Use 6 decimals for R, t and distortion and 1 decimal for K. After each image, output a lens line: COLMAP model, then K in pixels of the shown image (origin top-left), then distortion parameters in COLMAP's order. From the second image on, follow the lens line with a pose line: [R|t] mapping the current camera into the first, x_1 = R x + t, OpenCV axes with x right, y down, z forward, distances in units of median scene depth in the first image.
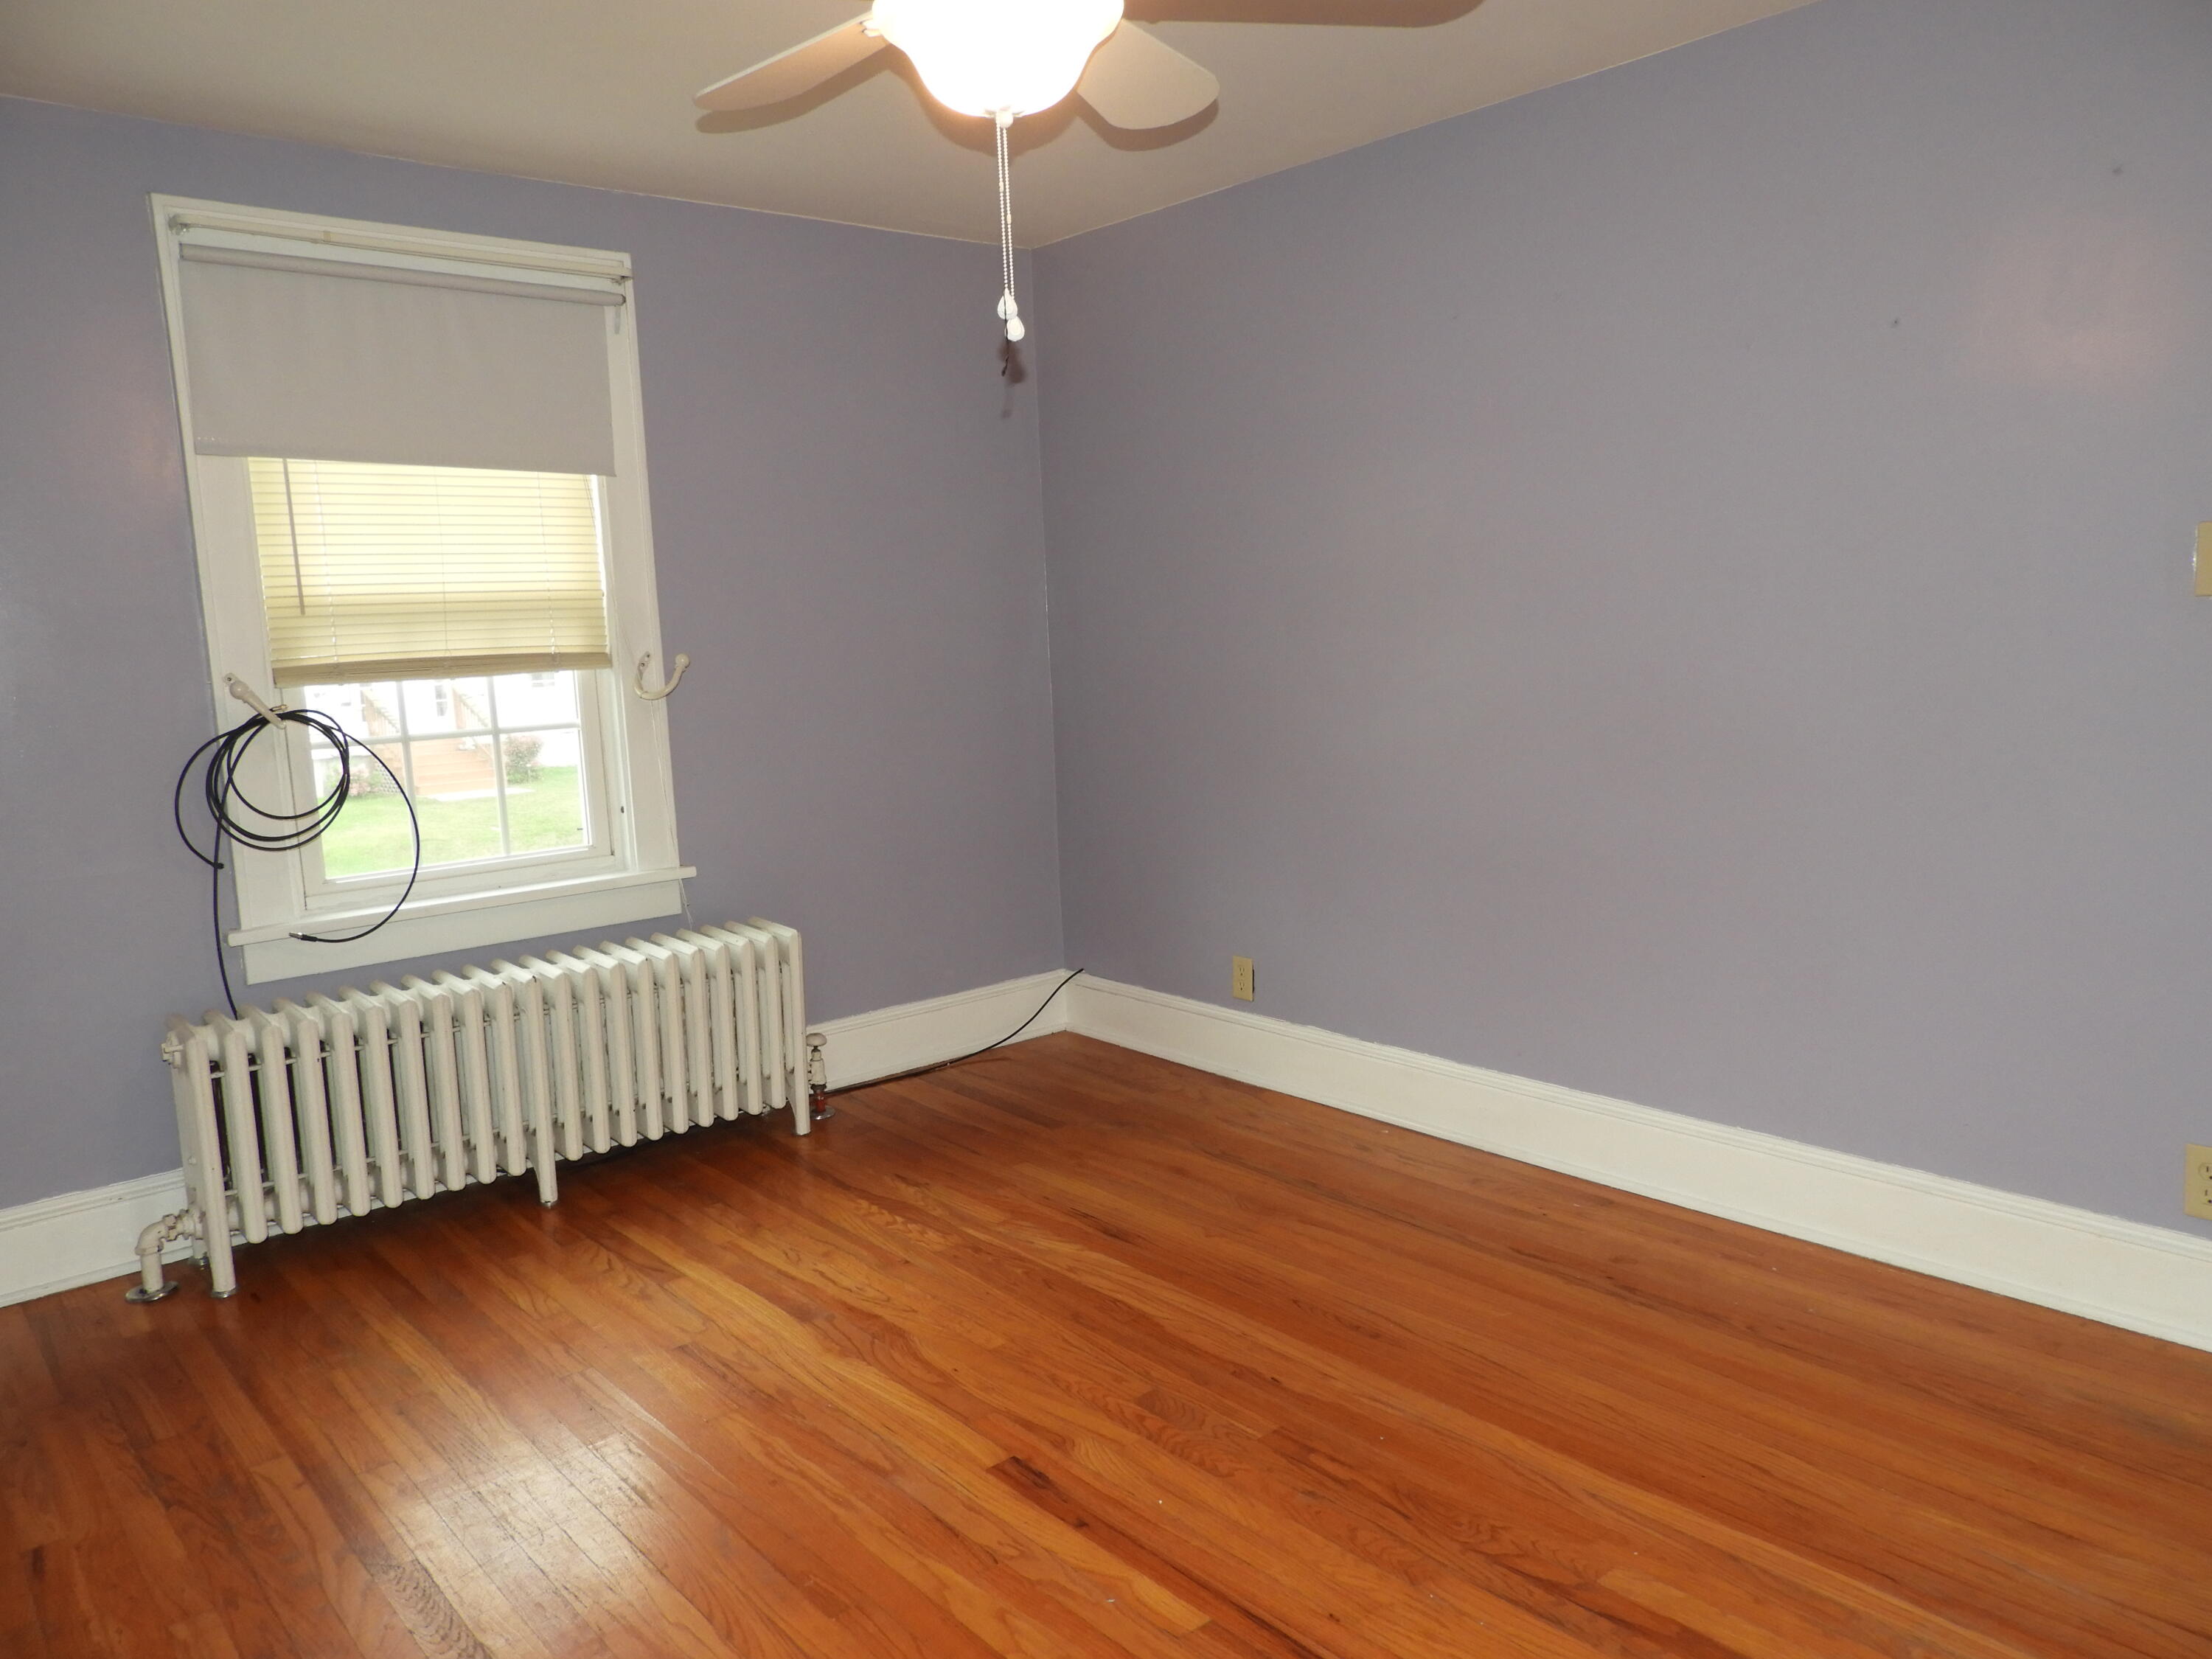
lens RADIAL K [[1569.5, 0, 1112.2], [0, 1569.5, 831.9], [0, 0, 1]] dist [0.006091, 0.001936]
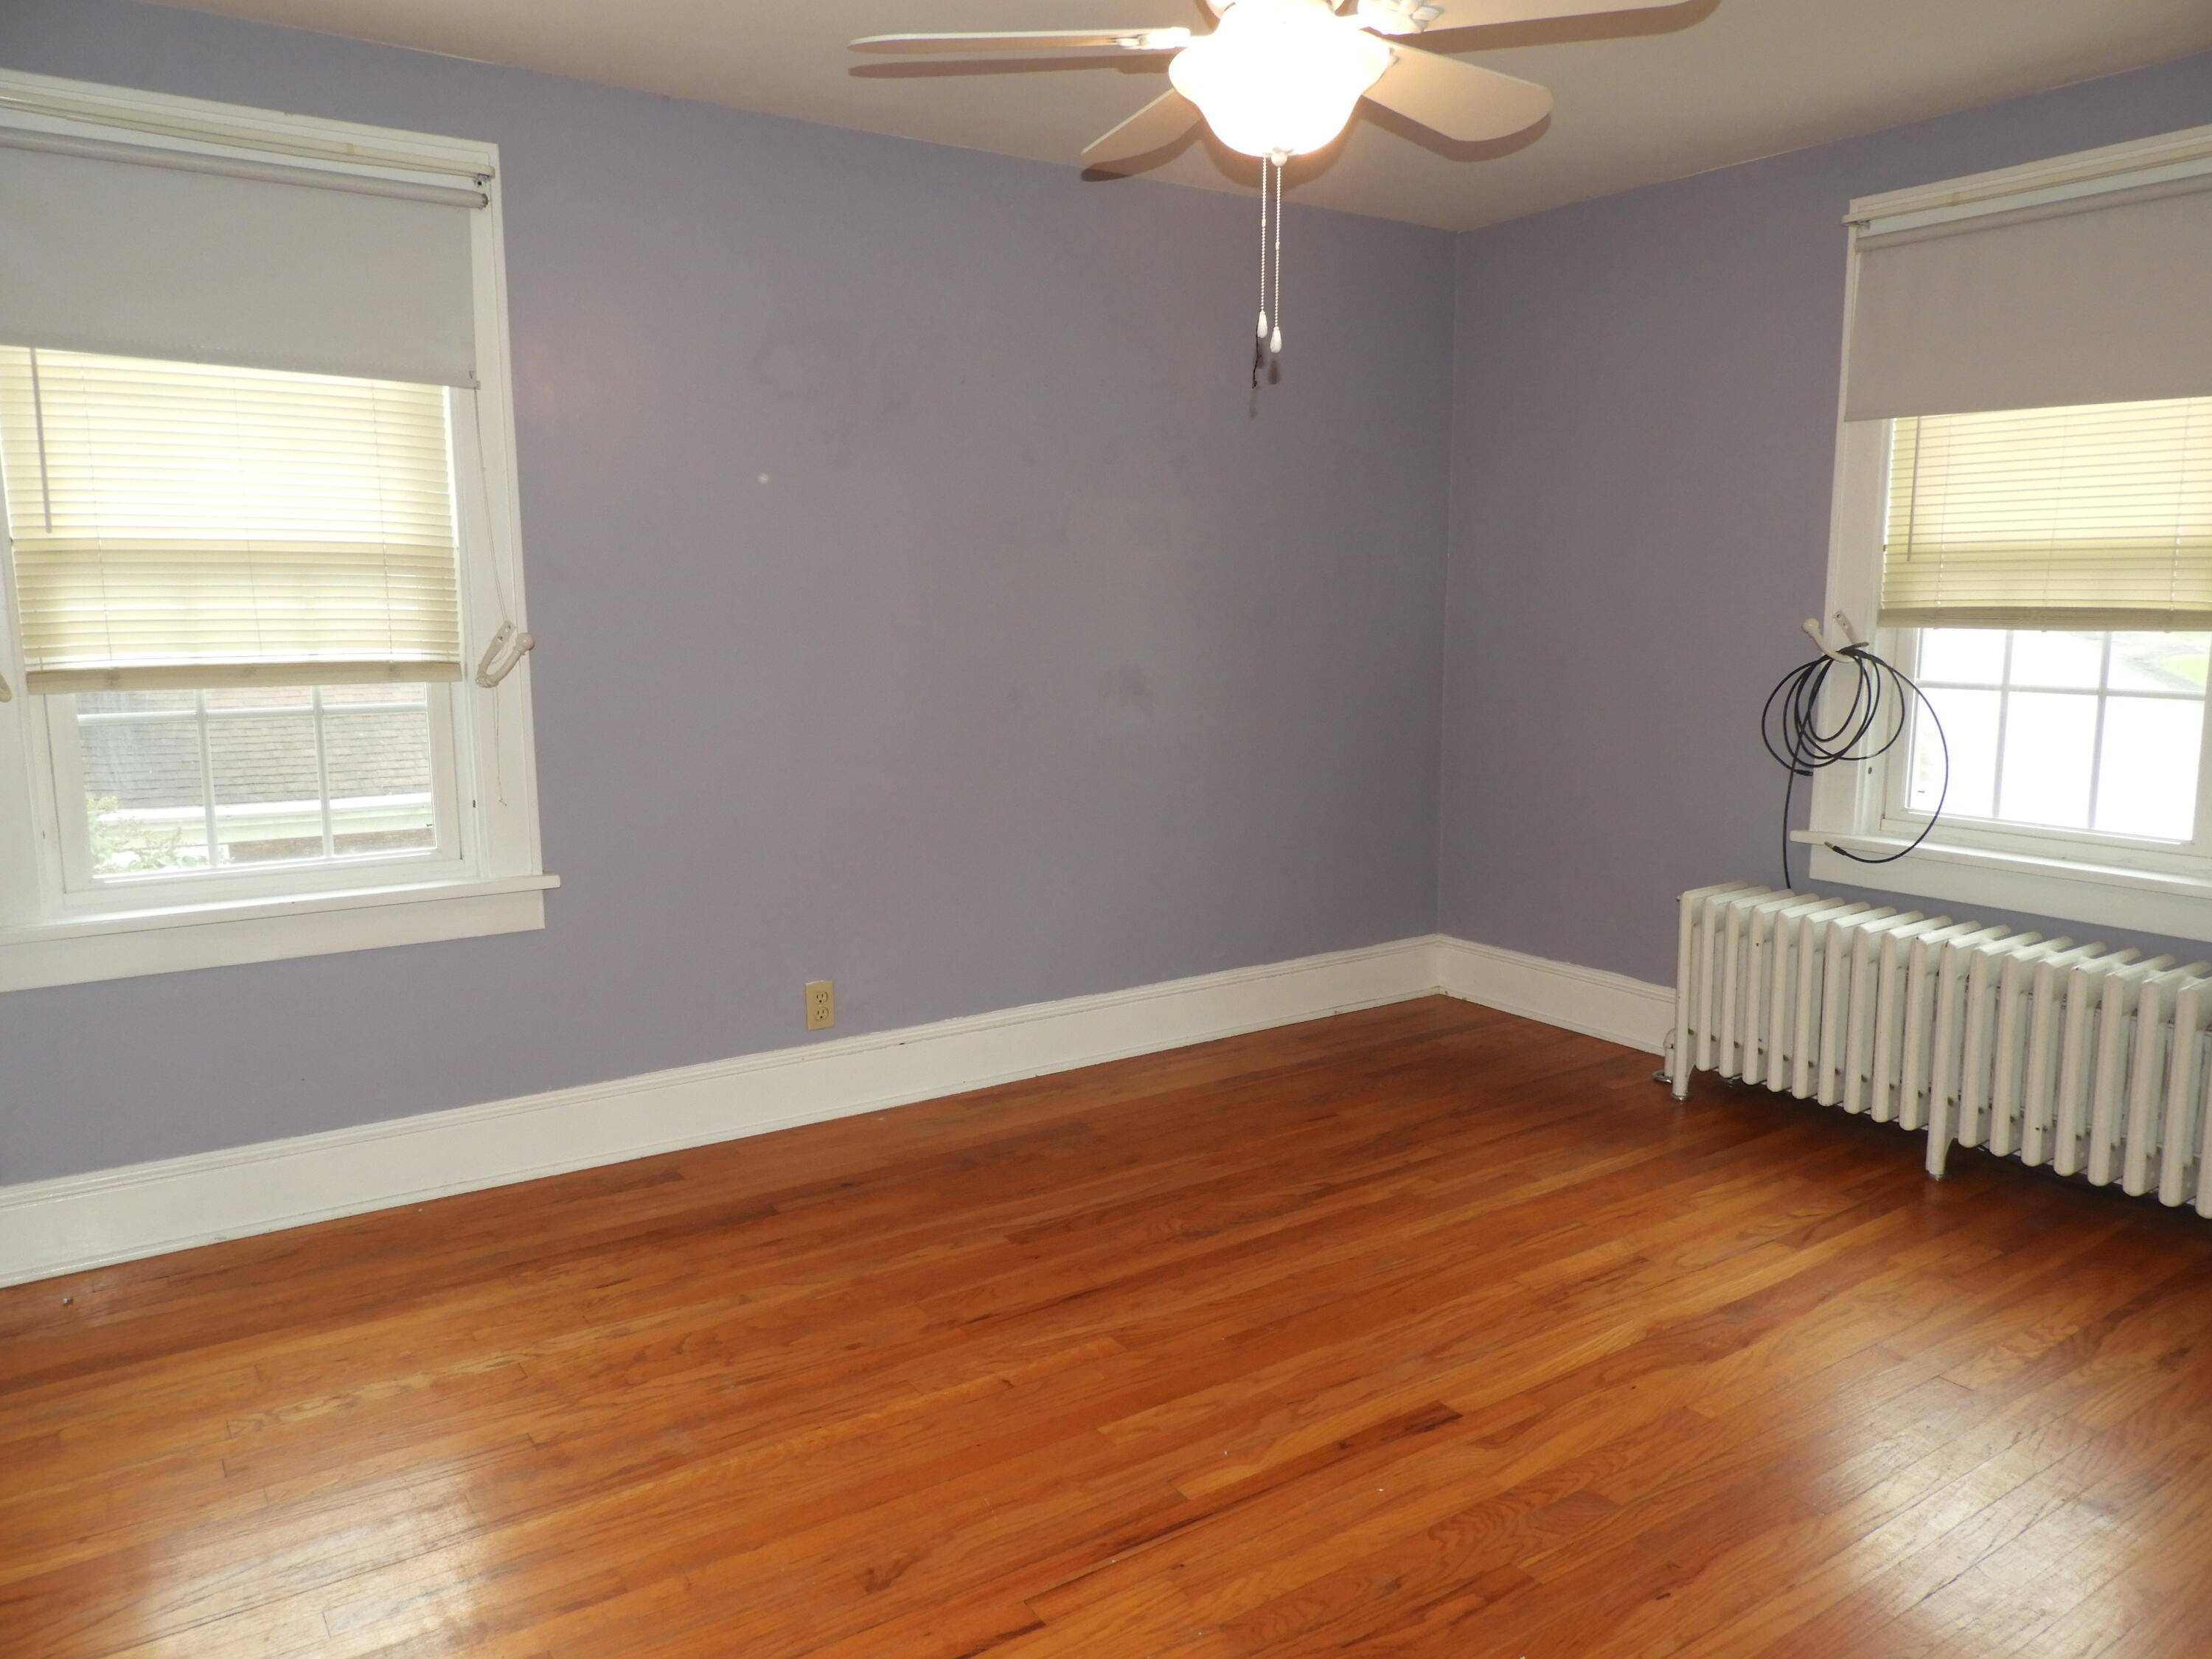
lens RADIAL K [[1569.5, 0, 1112.2], [0, 1569.5, 831.9], [0, 0, 1]] dist [0.006091, 0.001936]
pose [[-0.112078, 0.193691, -0.974640, 0.661924], [-0.131697, 0.969272, 0.207769, -0.114131], [0.984934, 0.151643, -0.083126, 0.600163]]
